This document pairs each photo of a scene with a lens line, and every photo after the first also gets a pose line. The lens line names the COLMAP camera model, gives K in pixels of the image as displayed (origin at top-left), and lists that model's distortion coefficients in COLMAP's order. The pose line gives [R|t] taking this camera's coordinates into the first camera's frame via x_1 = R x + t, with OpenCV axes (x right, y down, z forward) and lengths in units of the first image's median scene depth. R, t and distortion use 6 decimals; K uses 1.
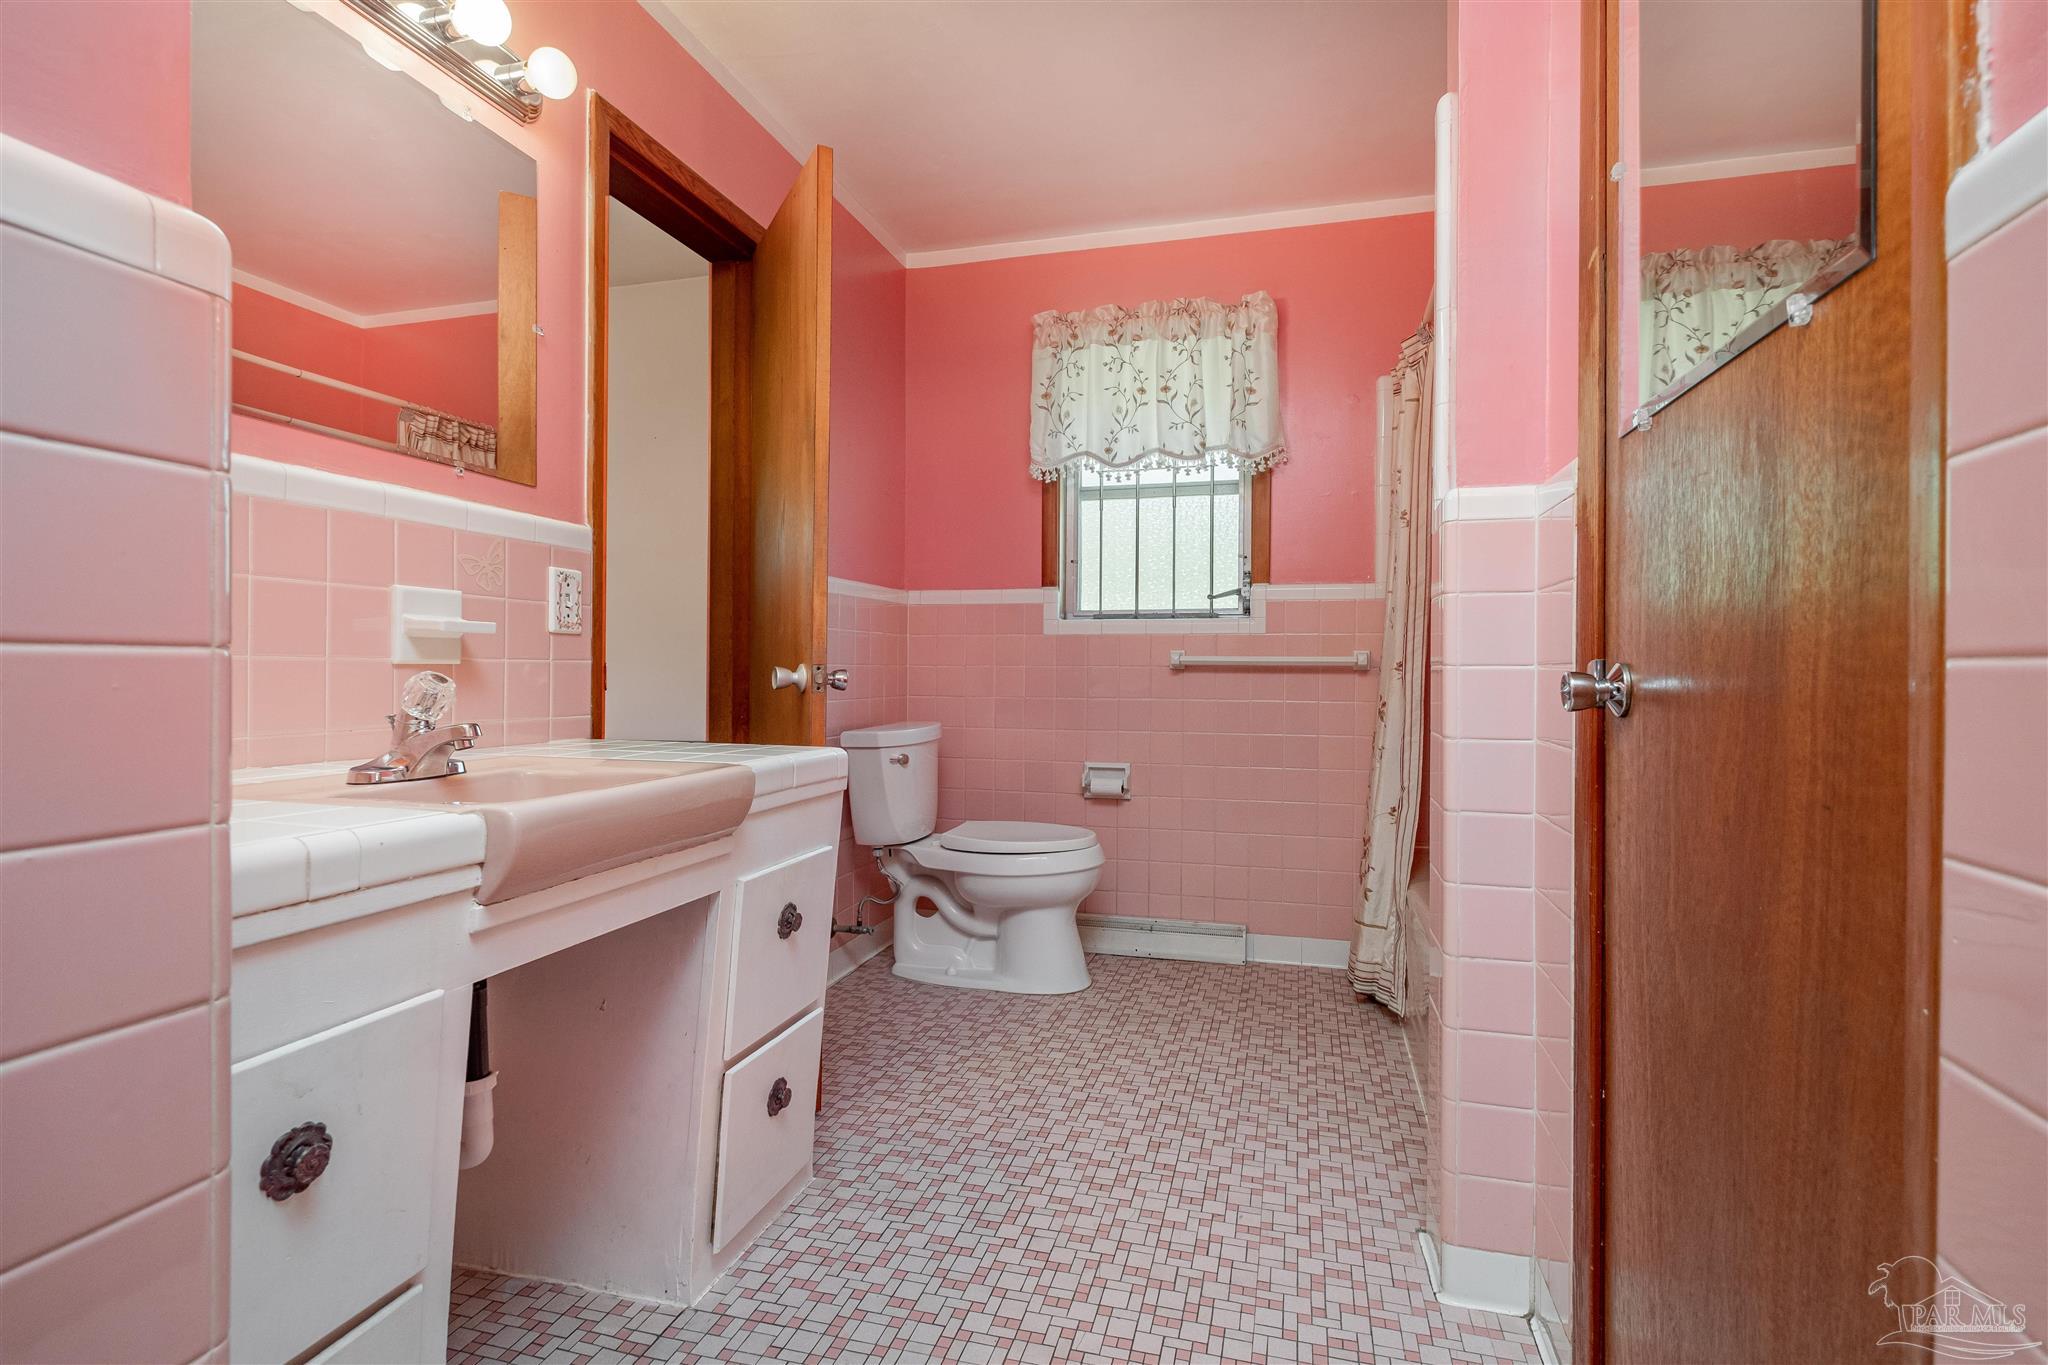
lens RADIAL K [[942.7, 0, 1039.7], [0, 942.7, 677.5], [0, 0, 1]] dist [-0.046484, -0.000047]
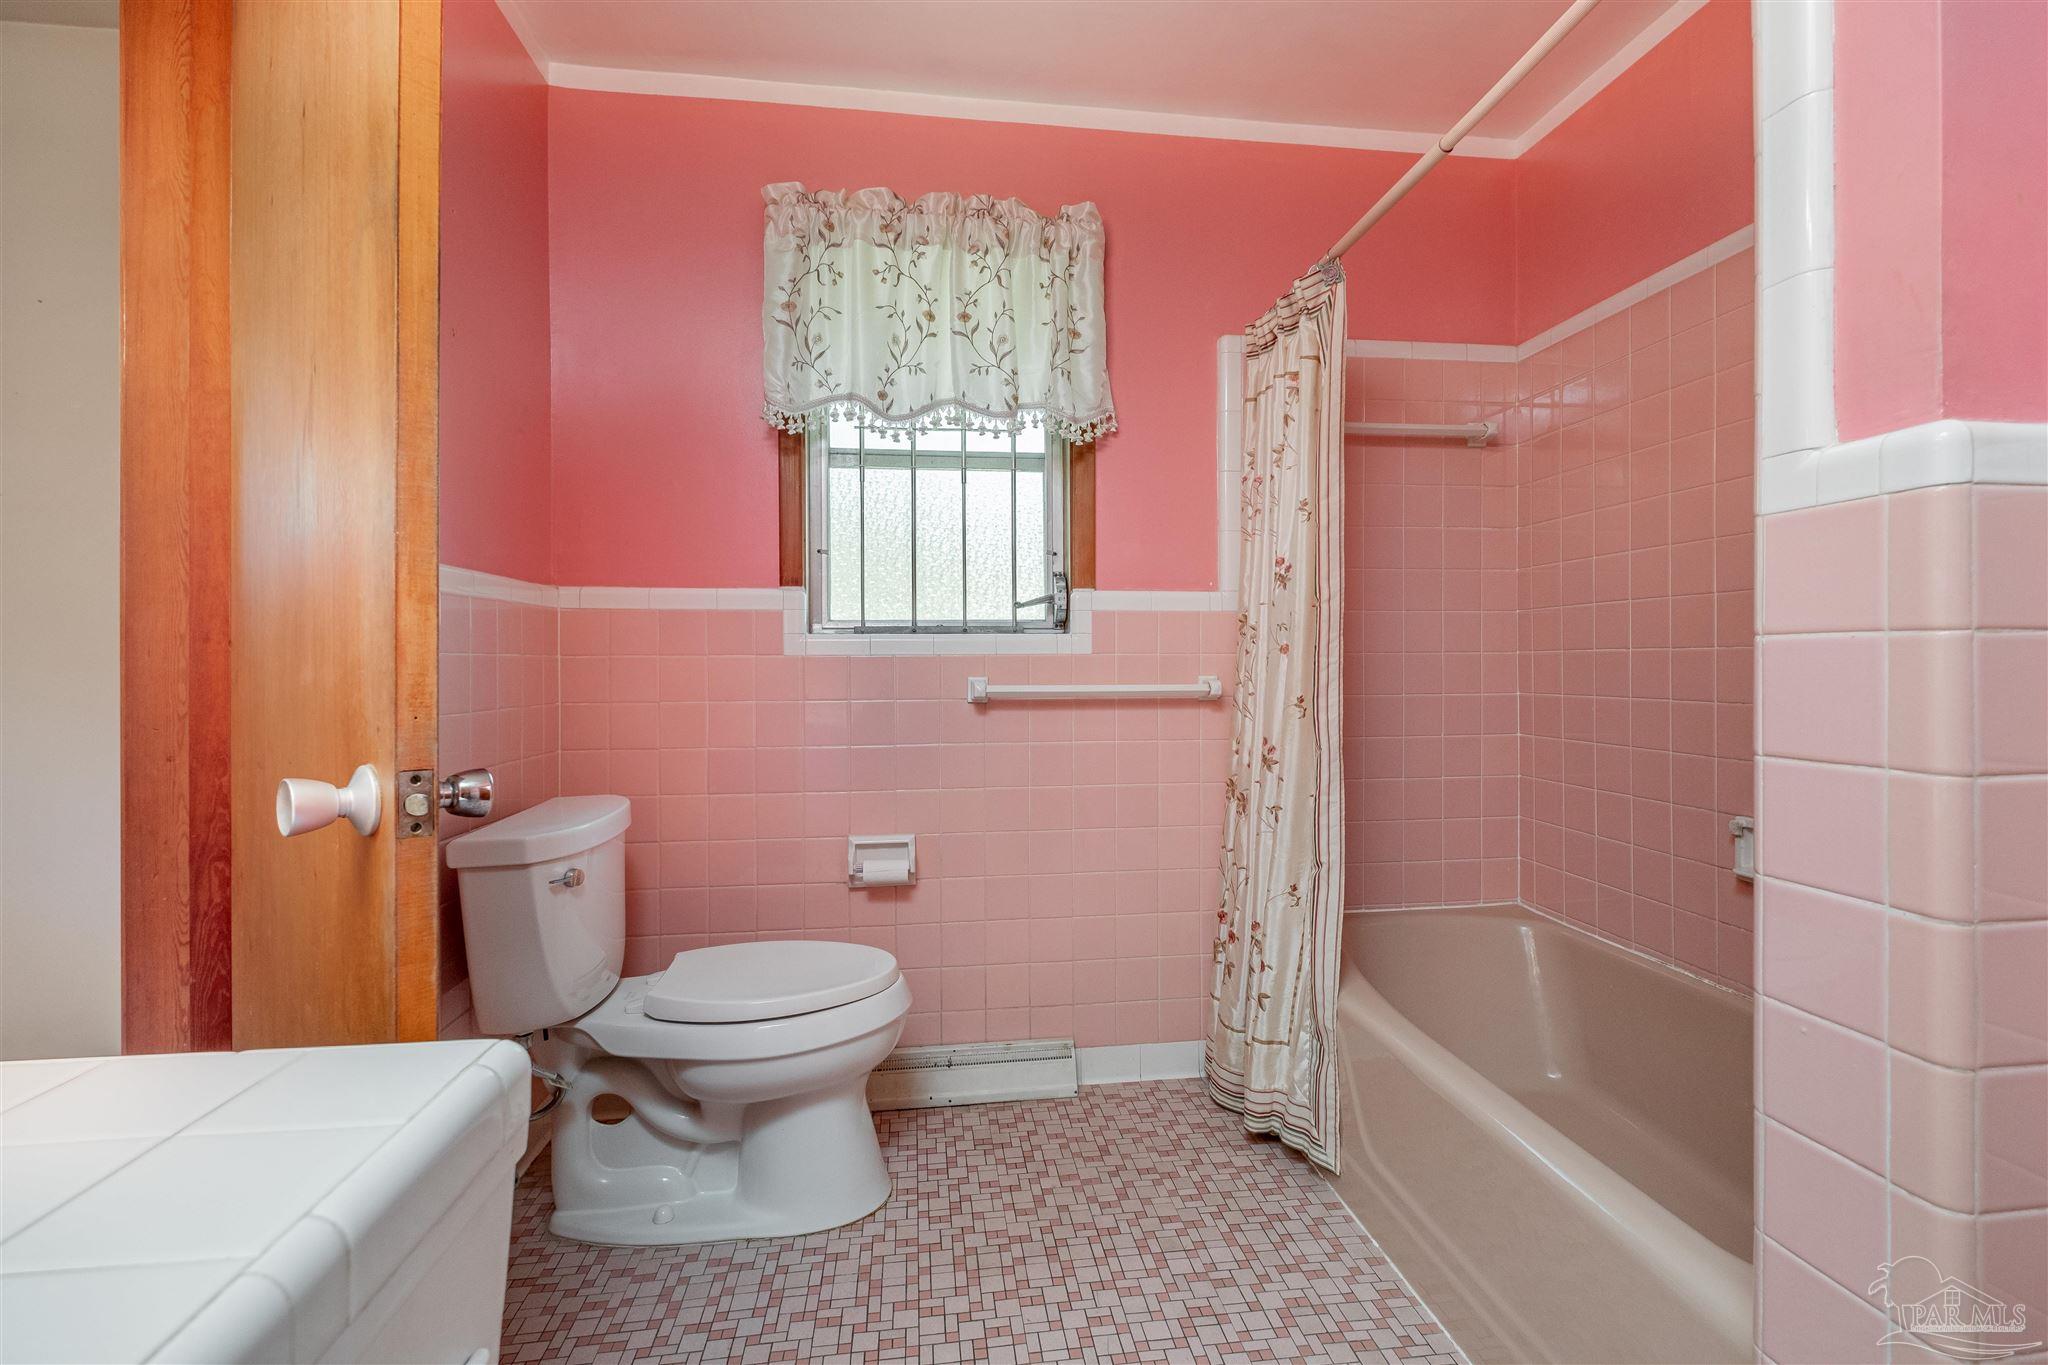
lens RADIAL K [[890.8, 0, 1028.5], [0, 890.8, 666.0], [0, 0, 1]] dist [-0.009604, -0.000310]
pose [[0.920334, -0.010418, 0.390994, -0.090946], [0.012350, 0.999921, -0.002429, -0.036183], [-0.390938, 0.007064, 0.920390, 0.351024]]
